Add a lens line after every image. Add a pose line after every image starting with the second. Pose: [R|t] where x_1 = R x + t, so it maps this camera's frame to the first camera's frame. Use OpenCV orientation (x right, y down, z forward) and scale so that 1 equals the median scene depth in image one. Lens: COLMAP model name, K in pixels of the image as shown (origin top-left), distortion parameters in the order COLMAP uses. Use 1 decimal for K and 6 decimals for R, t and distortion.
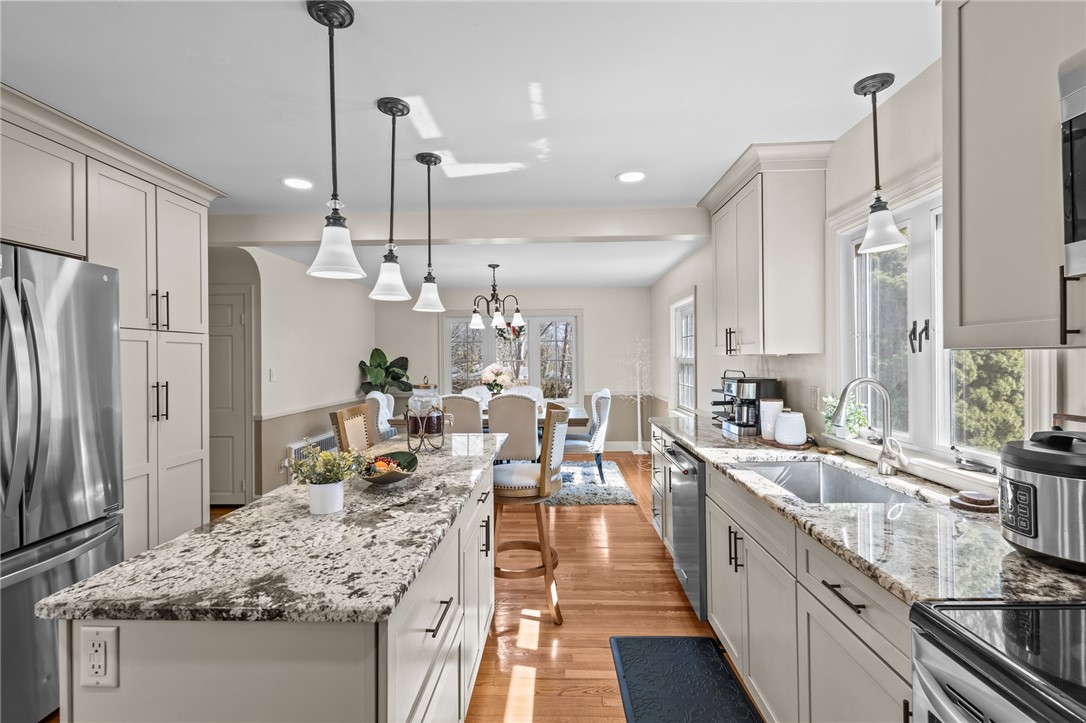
lens RADIAL K [[500.0, 0, 545.0], [0, 500.0, 356.8], [0, 0, 1]] dist [0.007935, -0.001723]
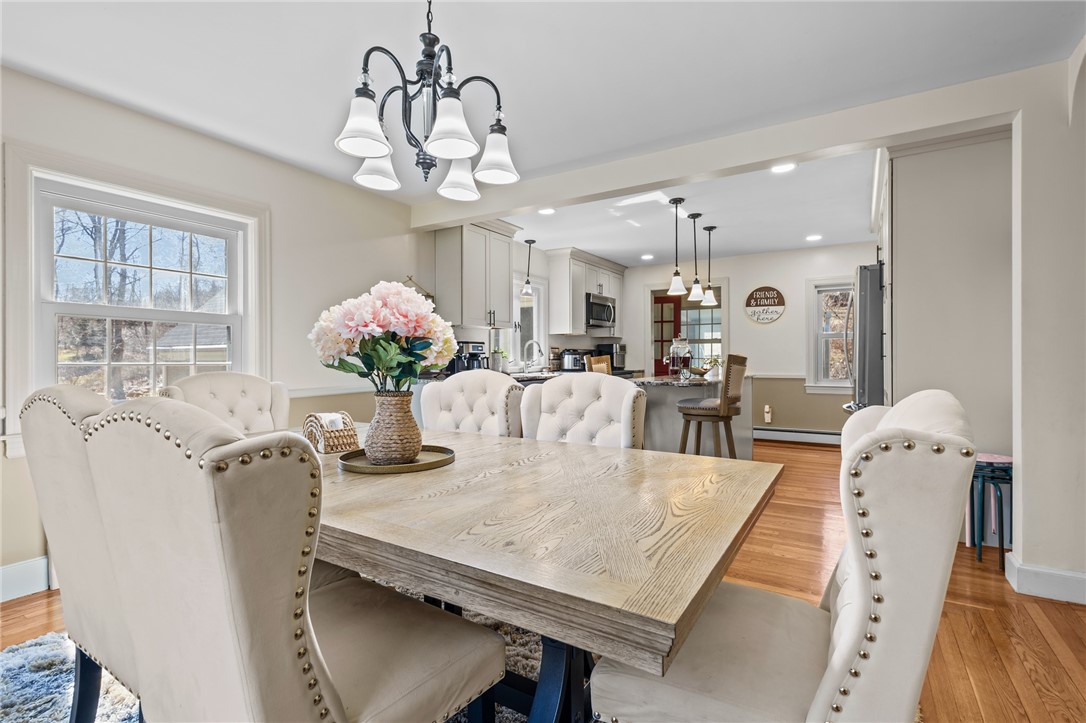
lens RADIAL K [[500.0, 0, 543.9], [0, 500.0, 360.7], [0, 0, 1]] dist [0.007935, -0.001723]
pose [[-0.862335, 0.009996, 0.506239, -1.089597], [0.010203, 0.999945, -0.002365, 0.204170], [-0.506235, 0.003125, -0.862390, 4.184868]]
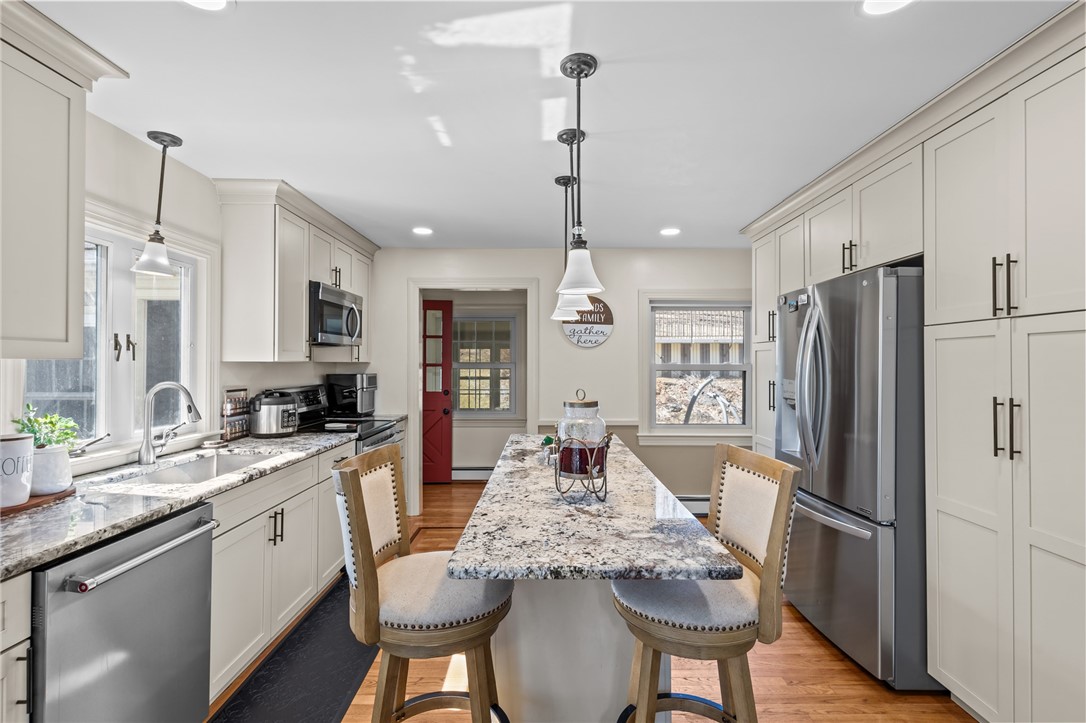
lens RADIAL K [[500.0, 0, 545.5], [0, 500.0, 361.1], [0, 0, 1]] dist [0.007935, -0.001723]
pose [[-0.999470, 0.006726, -0.031845, -0.261289], [0.006995, 0.999941, -0.008341, 0.009397], [0.031787, -0.008559, -0.999458, 2.647552]]
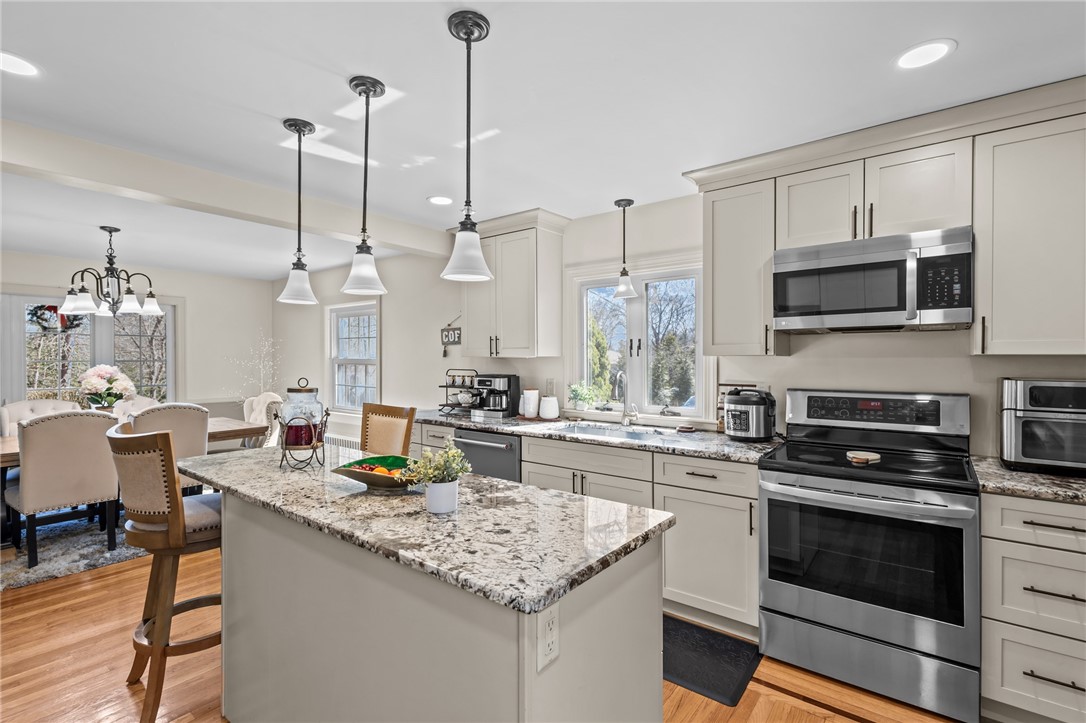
lens RADIAL K [[500.0, 0, 547.4], [0, 500.0, 359.2], [0, 0, 1]] dist [0.007935, -0.001723]
pose [[0.587526, 0.004957, 0.809190, -1.078225], [-0.006251, 0.999979, -0.001587, 0.006358], [-0.809181, -0.004126, 0.587544, 0.231738]]
